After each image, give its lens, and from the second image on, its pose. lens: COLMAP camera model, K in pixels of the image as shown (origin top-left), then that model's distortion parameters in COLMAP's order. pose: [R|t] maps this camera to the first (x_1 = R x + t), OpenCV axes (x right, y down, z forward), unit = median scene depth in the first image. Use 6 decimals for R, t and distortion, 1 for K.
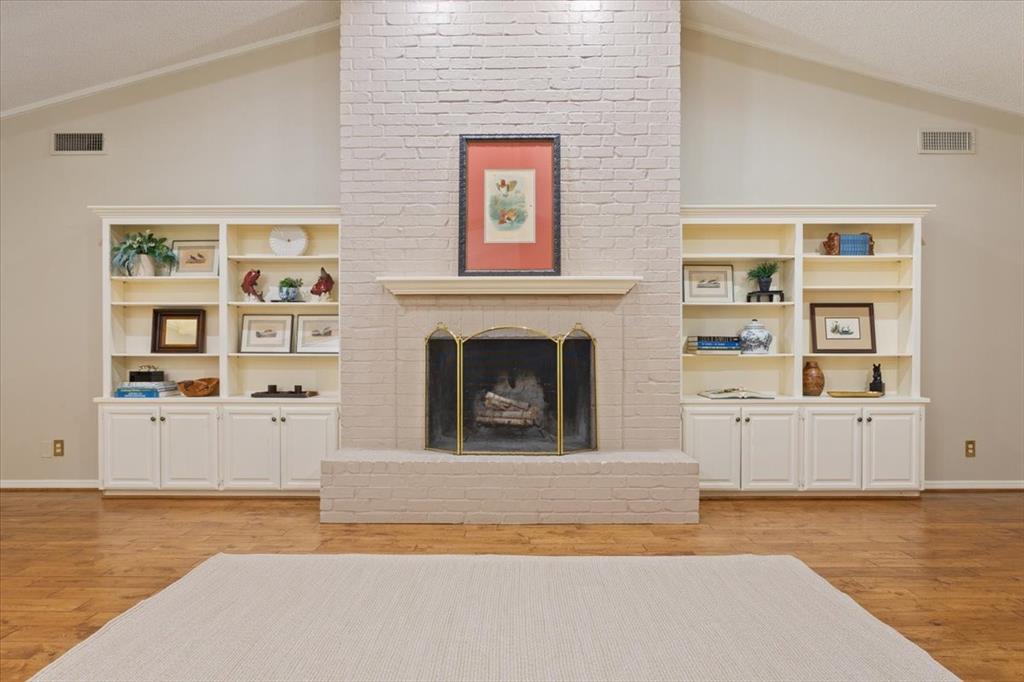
lens RADIAL K [[562.9, 0, 512.0], [0, 562.9, 341.0], [0, 0, 1]] dist [-0.012576, -0.000303]
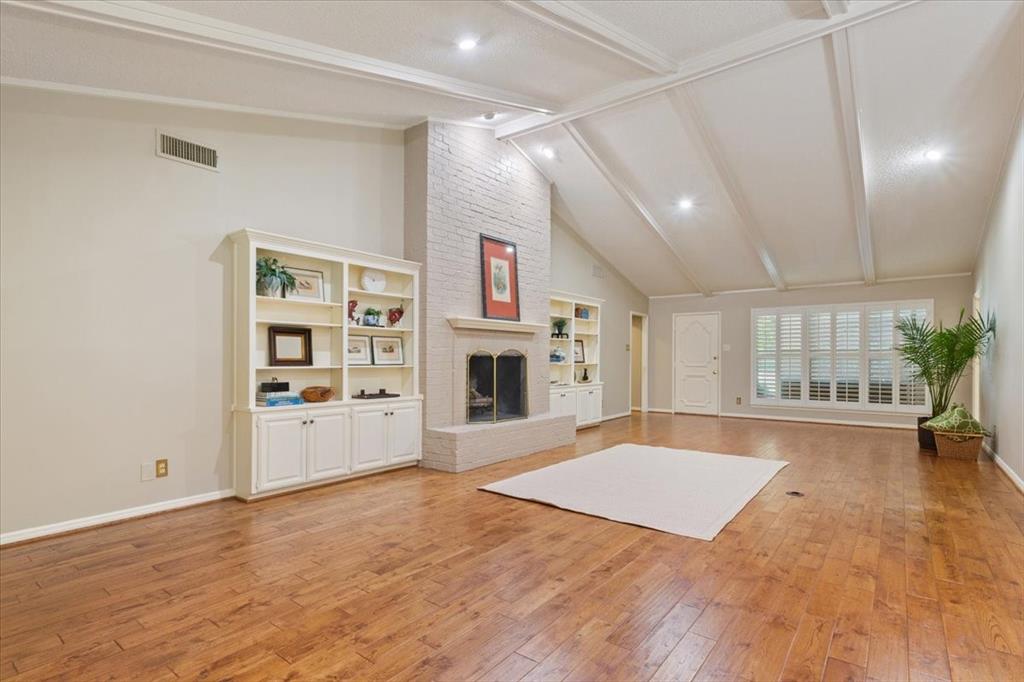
lens RADIAL K [[515.8, 0, 512.2], [0, 515.8, 348.4], [0, 0, 1]] dist [-0.004737, -0.000974]
pose [[0.599884, 0.017780, 0.799889, -1.187140], [-0.006812, 0.999830, -0.017115, 0.000435], [-0.800058, 0.004818, 0.599903, 0.007415]]
